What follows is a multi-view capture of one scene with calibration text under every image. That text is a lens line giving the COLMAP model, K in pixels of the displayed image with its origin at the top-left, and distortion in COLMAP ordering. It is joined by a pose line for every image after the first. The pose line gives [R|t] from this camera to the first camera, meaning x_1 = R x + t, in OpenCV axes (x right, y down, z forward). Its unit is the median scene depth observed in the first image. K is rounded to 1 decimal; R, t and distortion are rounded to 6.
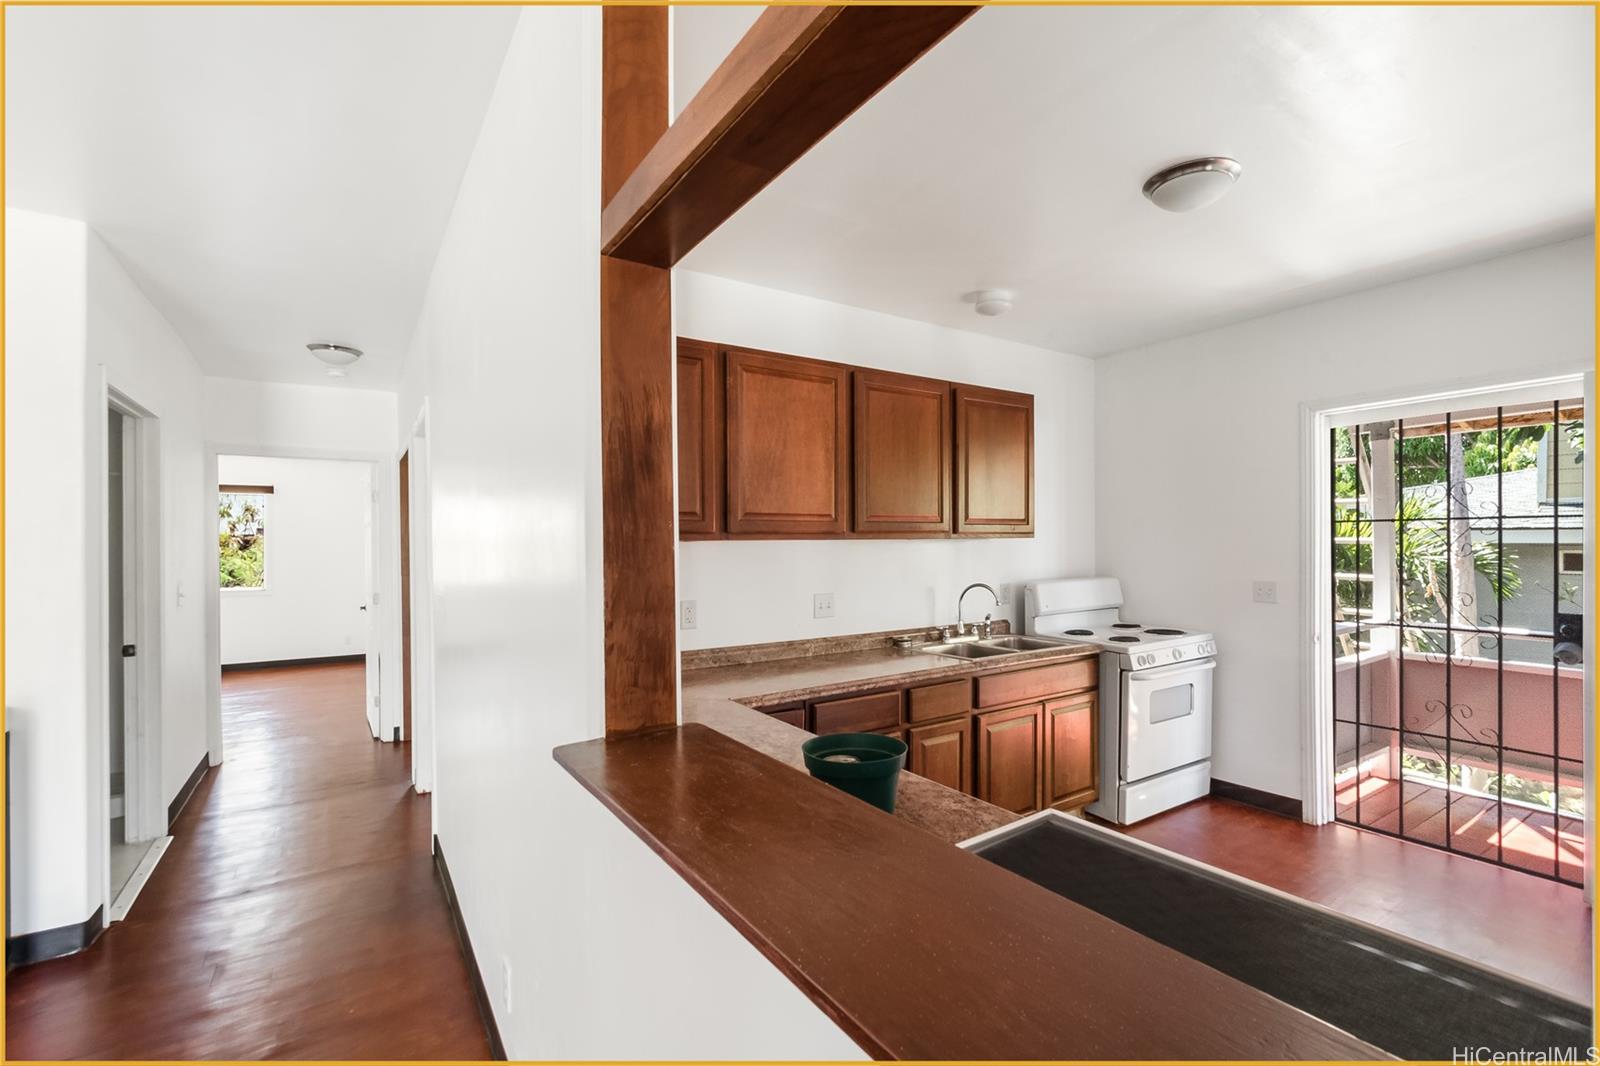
lens RADIAL K [[717.2, 0, 828.7], [0, 717.2, 540.5], [0, 0, 1]] dist [0.019039, 0.000074]
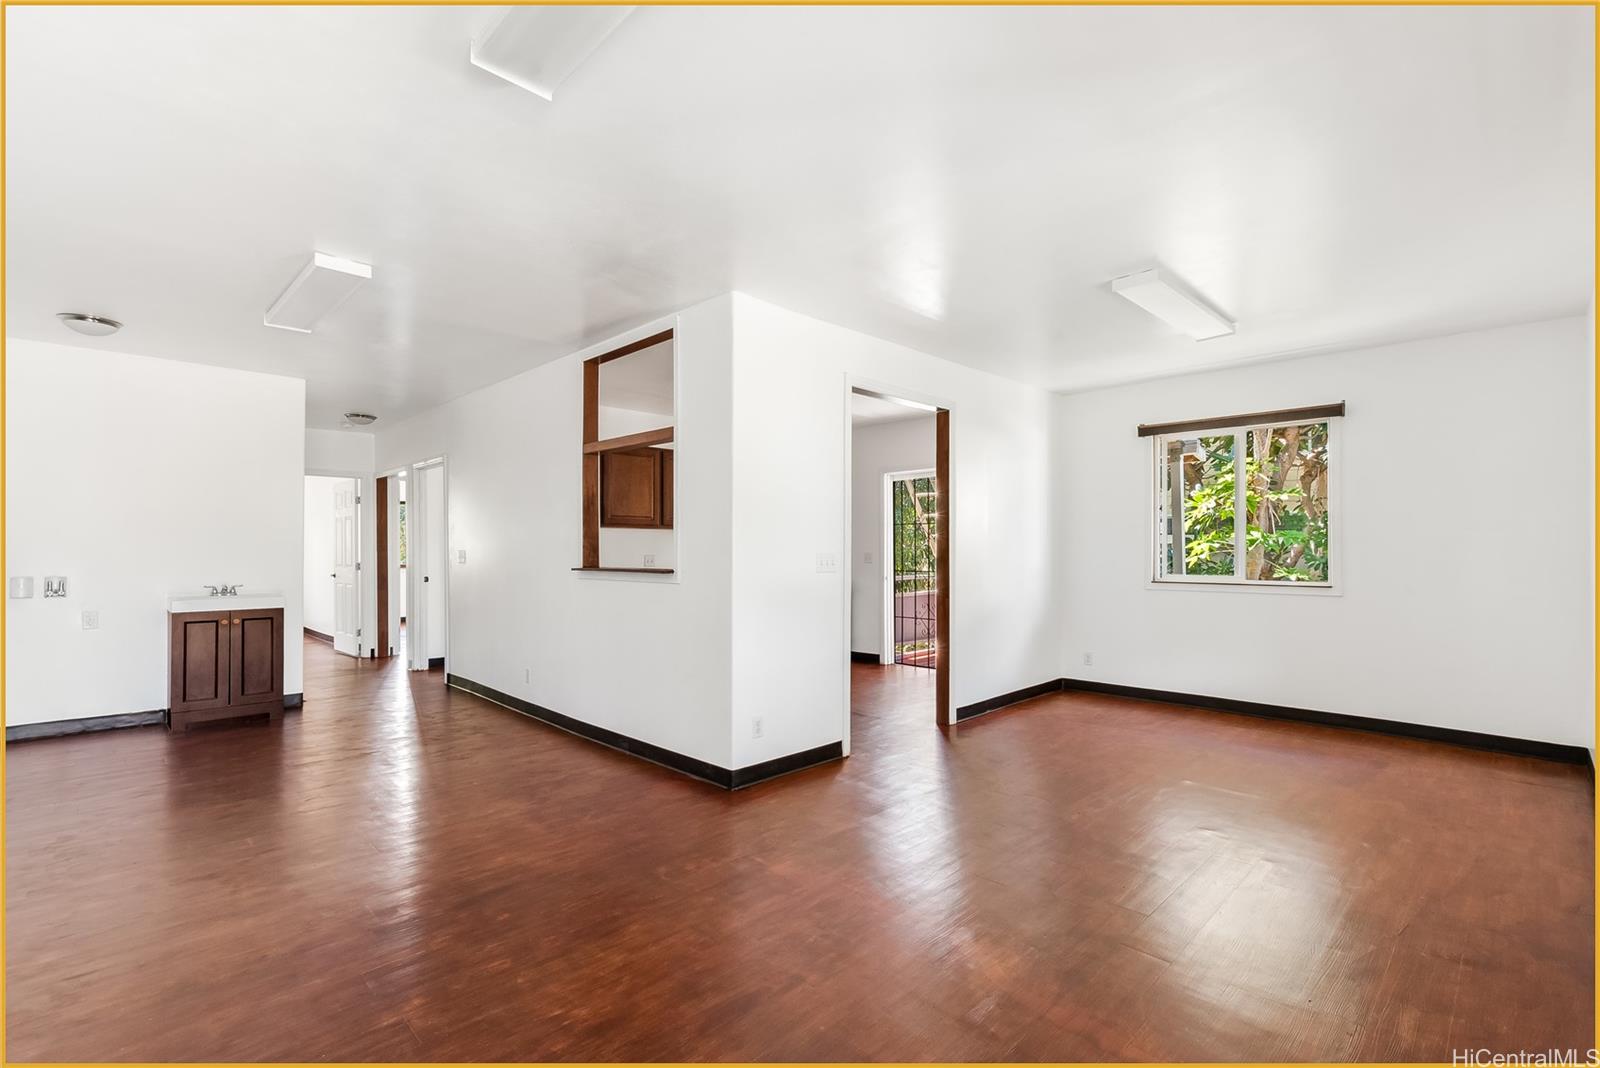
lens RADIAL K [[717.2, 0, 828.7], [0, 717.2, 541.5], [0, 0, 1]] dist [0.019039, 0.000074]
pose [[0.980462, 0.009446, 0.196480, 0.097772], [-0.008418, 0.999946, -0.006067, 0.045741], [-0.196527, 0.004295, 0.980489, -1.187353]]
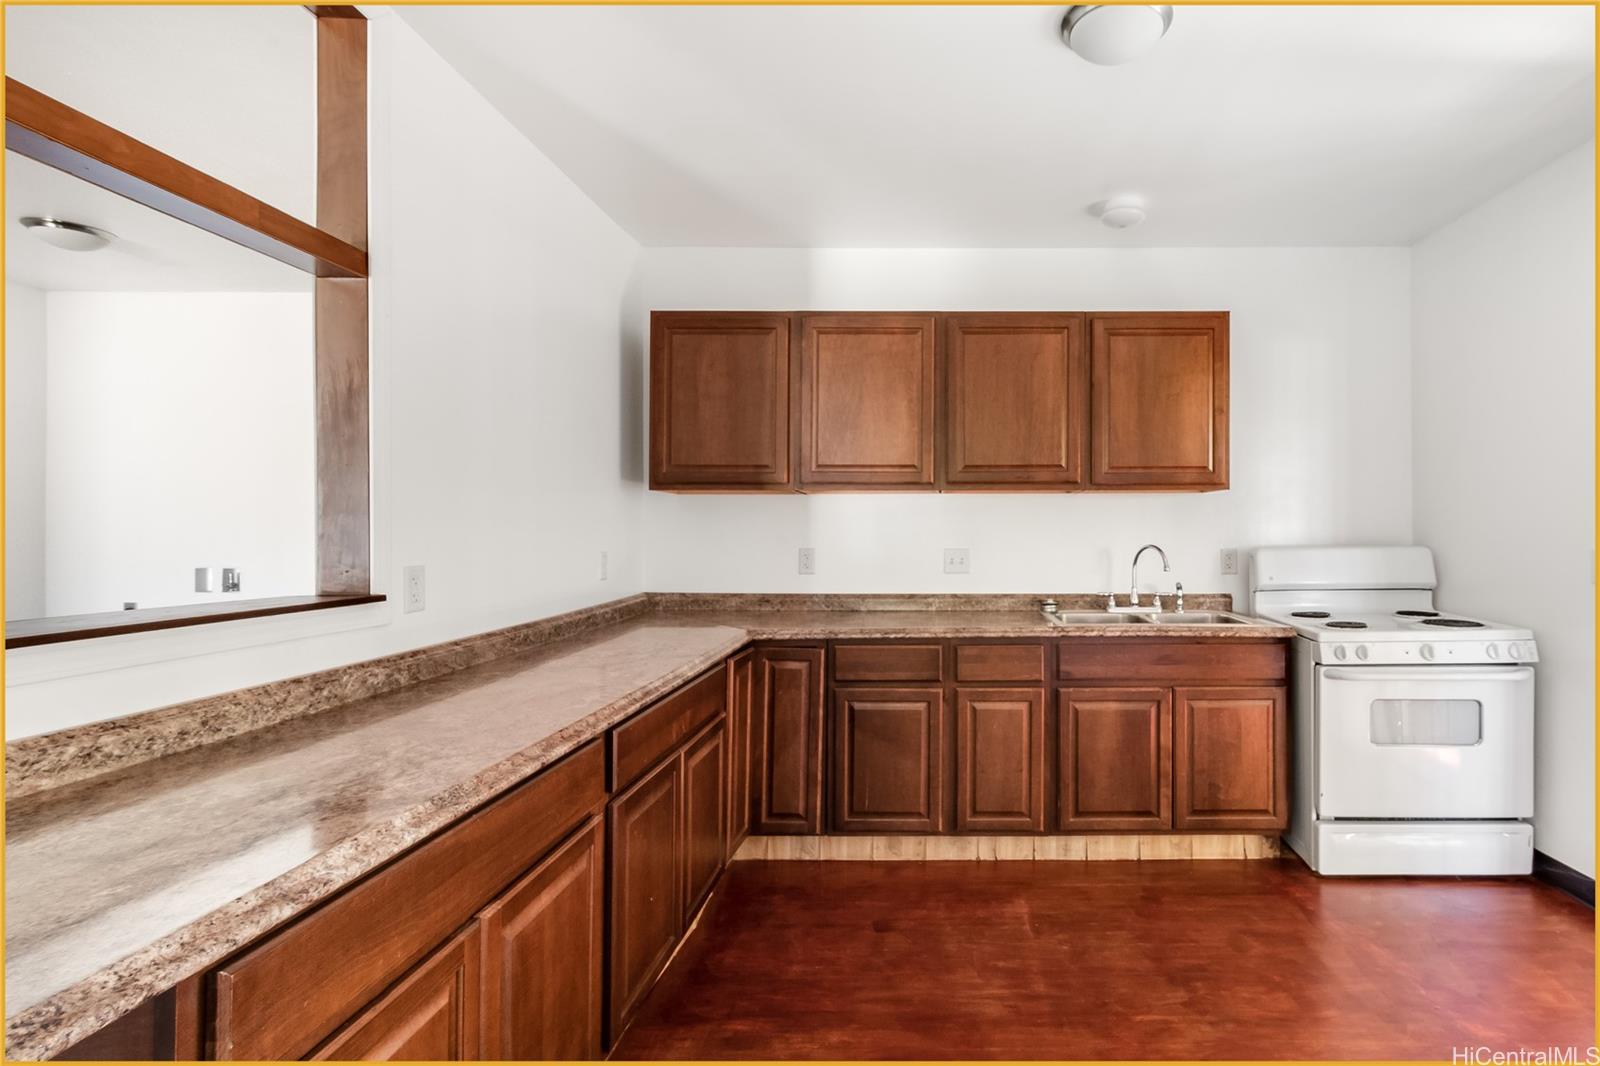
lens RADIAL K [[754.9, 0, 943.2], [0, 754.9, 515.3], [0, 0, 1]] dist [0.002276, 0.000371]
pose [[0.825365, -0.001147, -0.564598, 0.575374], [-0.005206, 0.999940, -0.009643, 0.039933], [0.564575, 0.010898, 0.825310, 0.148042]]
